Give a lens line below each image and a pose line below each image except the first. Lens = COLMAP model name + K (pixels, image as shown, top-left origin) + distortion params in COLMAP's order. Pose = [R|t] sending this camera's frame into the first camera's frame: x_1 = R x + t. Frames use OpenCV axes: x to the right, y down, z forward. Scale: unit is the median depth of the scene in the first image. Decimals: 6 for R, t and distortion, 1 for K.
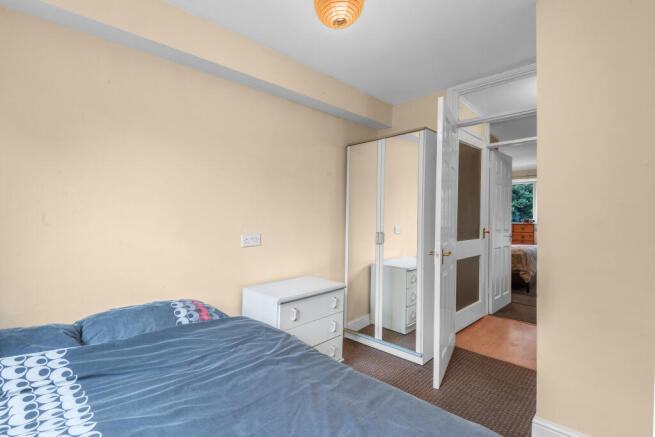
lens RADIAL K [[294.6, 0, 329.3], [0, 294.6, 221.7], [0, 0, 1]] dist [-0.001750, -0.000836]
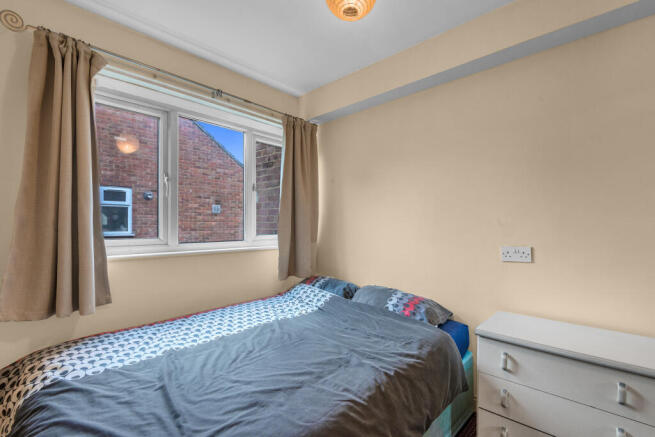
lens RADIAL K [[294.6, 0, 329.3], [0, 294.6, 221.7], [0, 0, 1]] dist [-0.001750, -0.000836]
pose [[0.031203, -0.003469, -0.999507, 0.593449], [-0.030189, 0.999534, -0.004411, -0.004411], [0.999057, 0.030312, 0.031084, 0.576615]]
